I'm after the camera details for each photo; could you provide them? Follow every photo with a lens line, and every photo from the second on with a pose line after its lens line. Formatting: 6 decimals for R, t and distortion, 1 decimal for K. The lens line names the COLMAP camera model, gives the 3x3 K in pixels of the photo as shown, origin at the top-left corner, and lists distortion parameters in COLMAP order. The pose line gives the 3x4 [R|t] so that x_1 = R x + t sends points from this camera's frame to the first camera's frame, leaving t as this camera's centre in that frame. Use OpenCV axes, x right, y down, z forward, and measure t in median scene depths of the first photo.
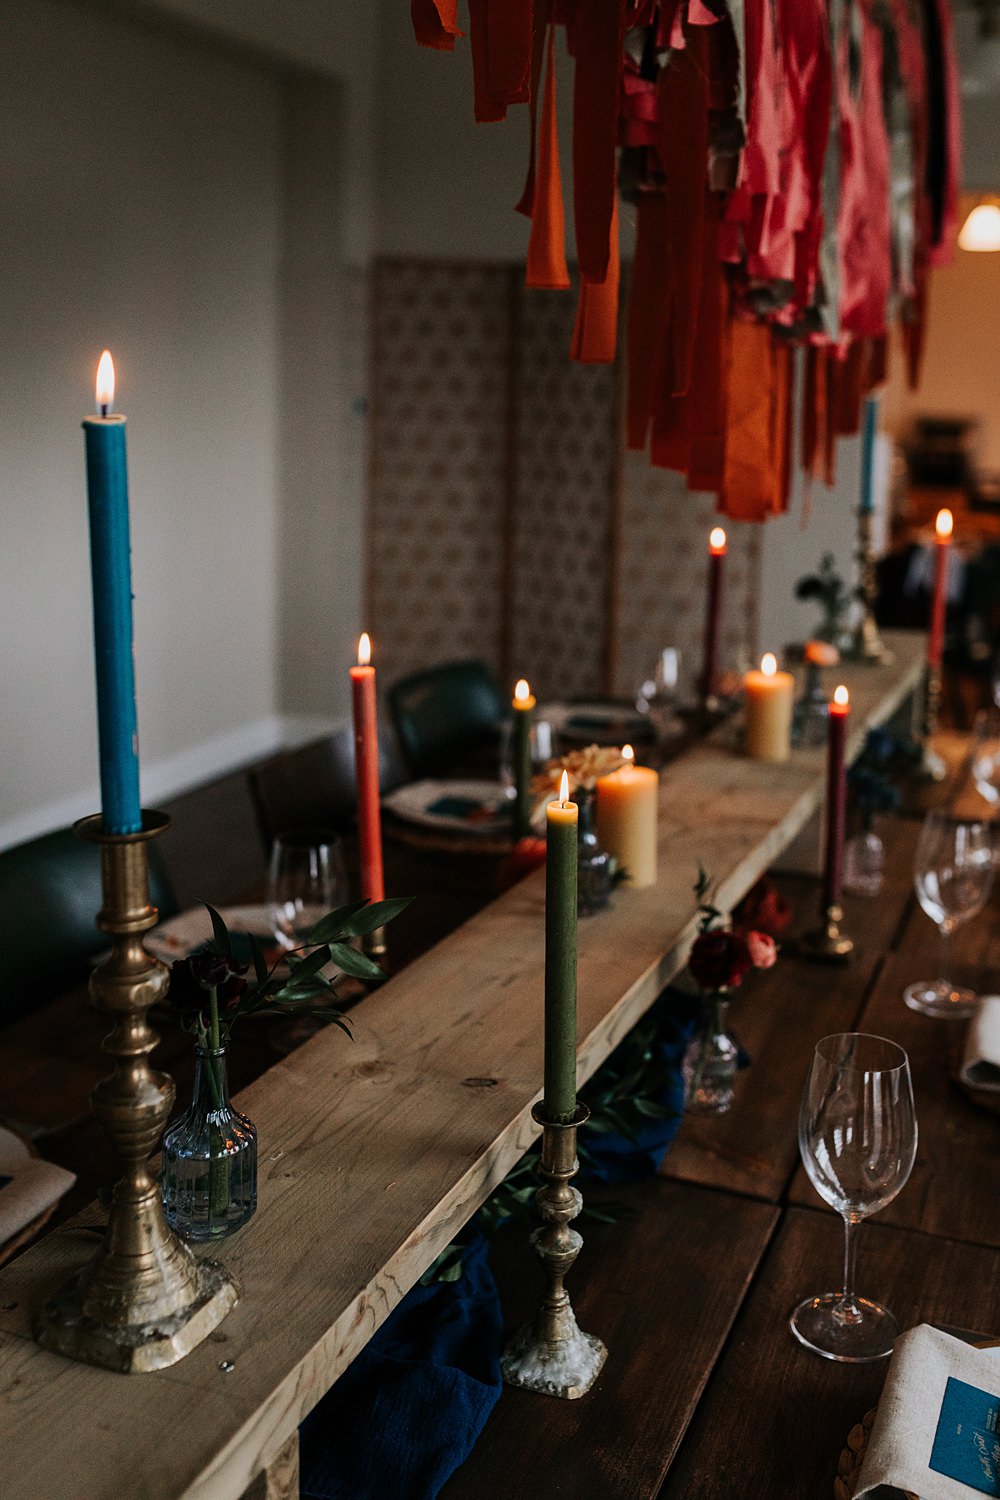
lens RADIAL K [[1516.1, 0, 556.8], [0, 1516.1, 622.5], [0, 0, 1]] dist [0.004158, 0.002419]
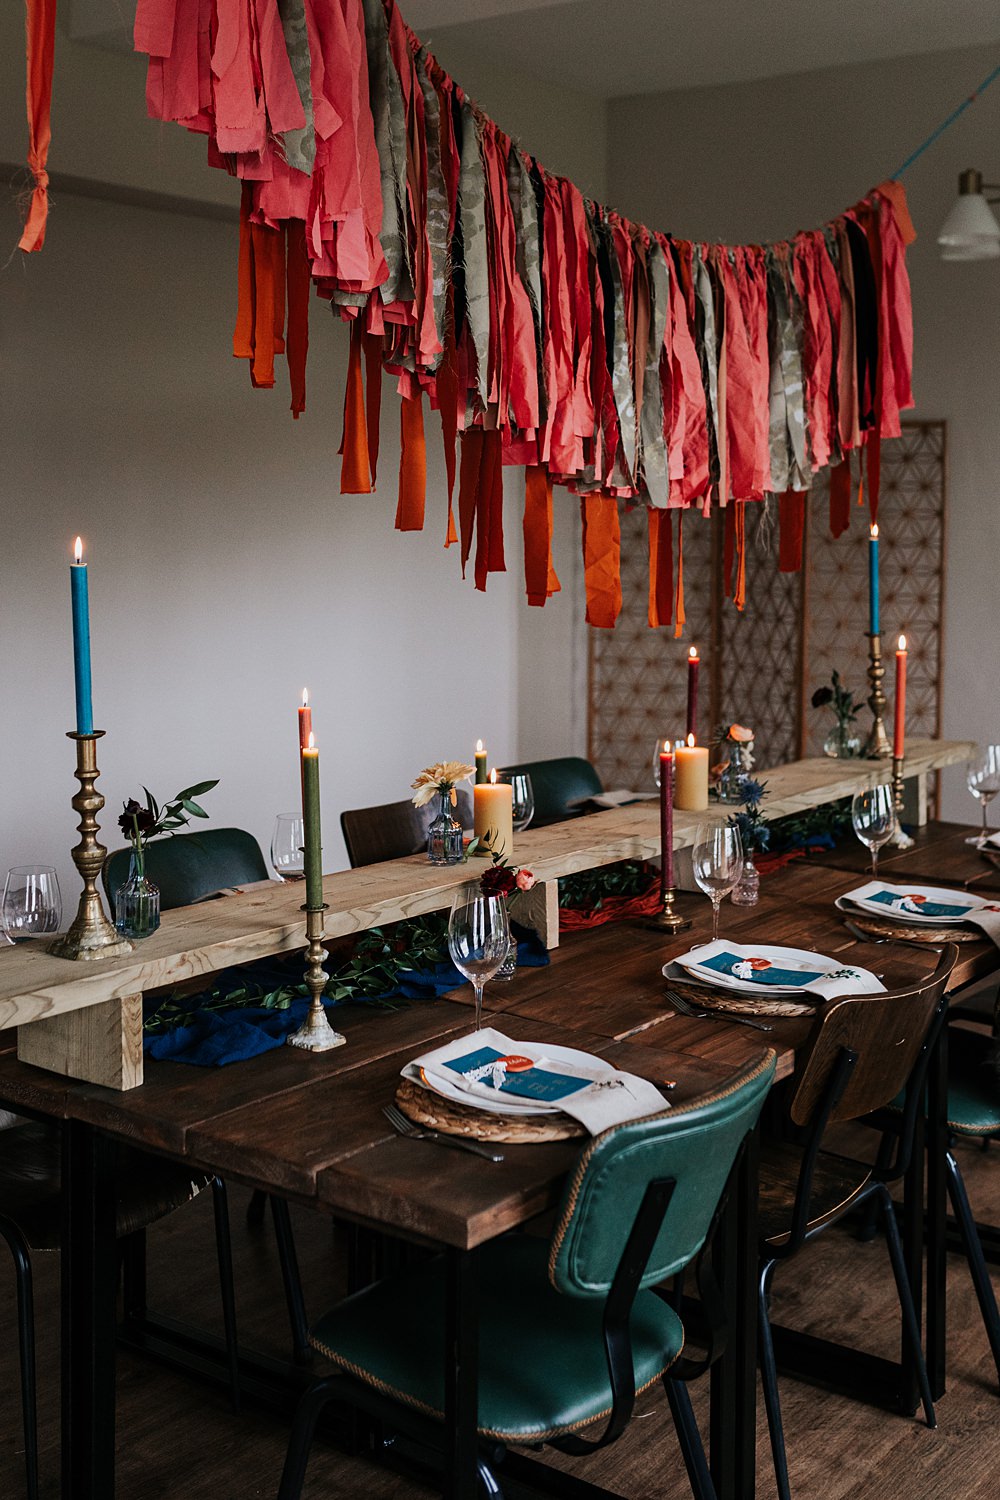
lens RADIAL K [[1755.6, 0, 469.4], [0, 1755.6, 675.9], [0, 0, 1]] dist [0.010664, -0.027087]
pose [[0.949778, -0.000138, -0.312924, 1.127617], [-0.022646, 0.997348, -0.069173, 0.215568], [0.312104, 0.072785, 0.947256, -1.404995]]
